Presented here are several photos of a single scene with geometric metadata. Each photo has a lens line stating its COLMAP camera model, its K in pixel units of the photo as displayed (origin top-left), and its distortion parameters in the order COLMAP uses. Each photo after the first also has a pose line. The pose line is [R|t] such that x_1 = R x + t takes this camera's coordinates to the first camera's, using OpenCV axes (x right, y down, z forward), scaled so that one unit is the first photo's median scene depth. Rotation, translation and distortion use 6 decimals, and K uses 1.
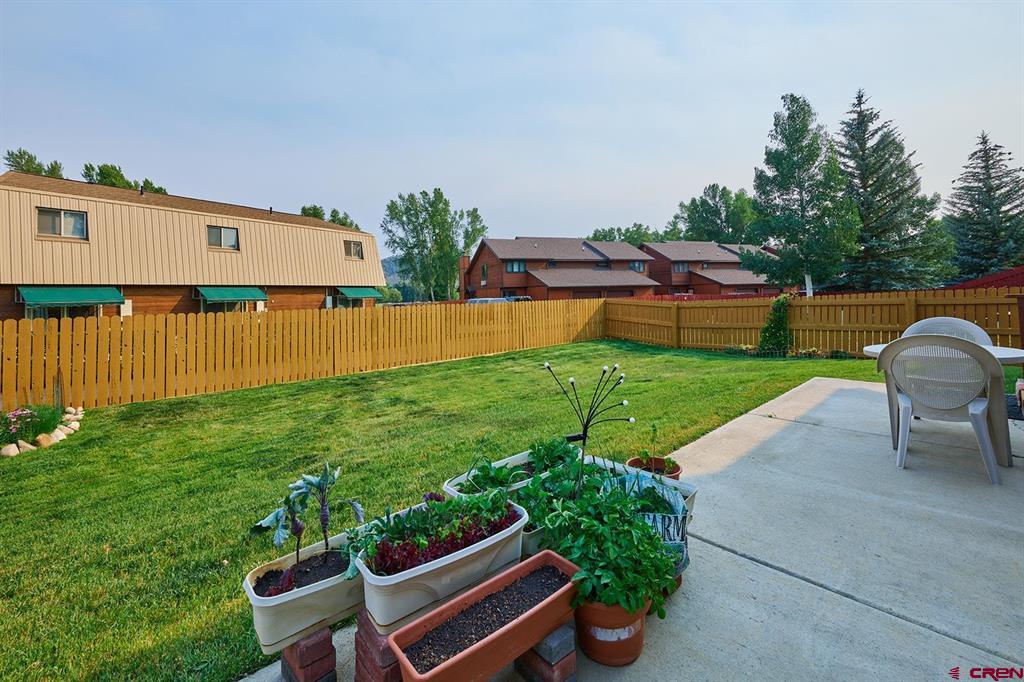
lens RADIAL K [[423.3, 0, 512.6], [0, 423.3, 278.0], [0, 0, 1]] dist [0.000007, -0.000010]
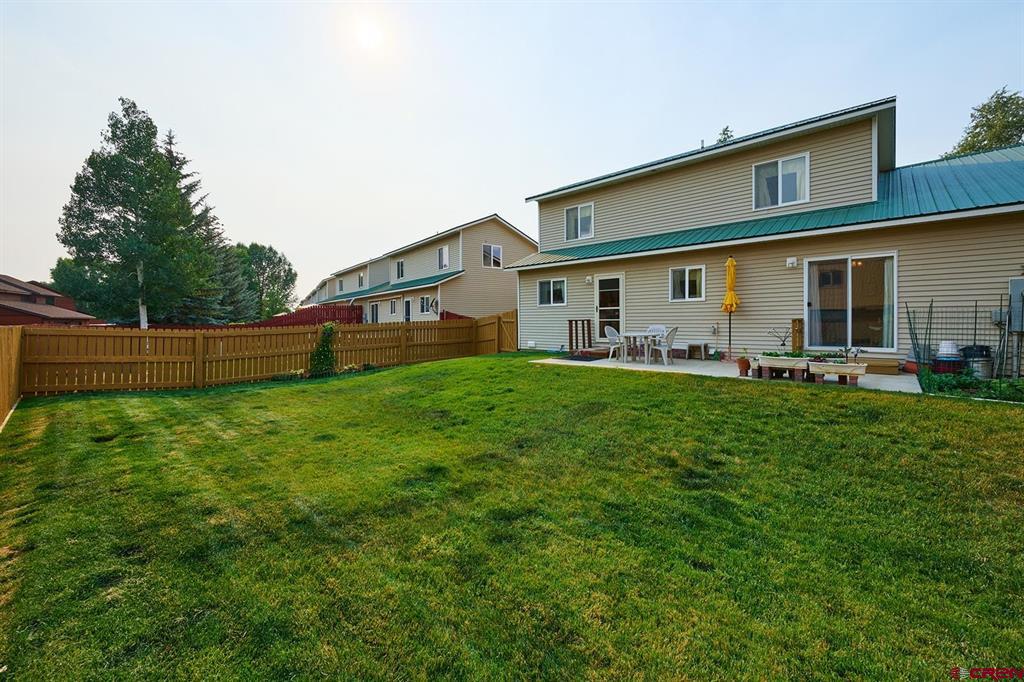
lens RADIAL K [[407.3, 0, 508.6], [0, 407.3, 321.7], [0, 0, 1]] dist [-0.000461, -0.000138]
pose [[-0.072325, 0.026866, 0.997019, -0.144438], [-0.035765, 0.998924, -0.029511, 0.014248], [-0.996740, -0.037792, -0.071287, 0.159430]]
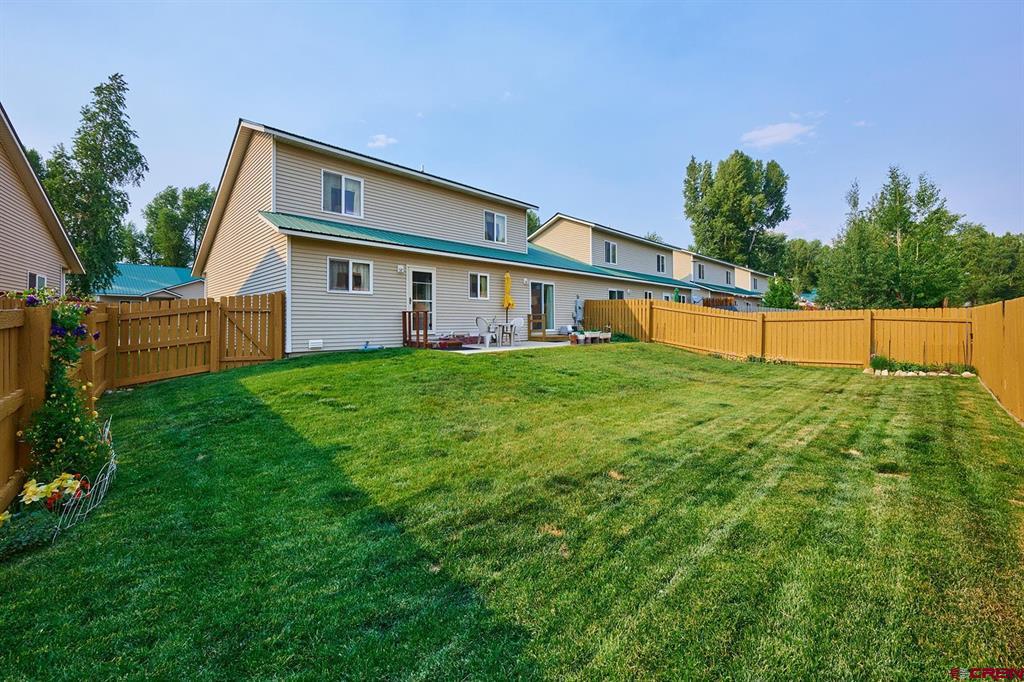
lens RADIAL K [[407.3, 0, 508.6], [0, 407.3, 321.7], [0, 0, 1]] dist [-0.000461, -0.000138]
pose [[-0.997528, 0.018190, -0.067876, 0.085316], [0.019606, 0.999602, -0.020260, 0.016188], [0.067481, -0.021540, -0.997488, 0.358988]]
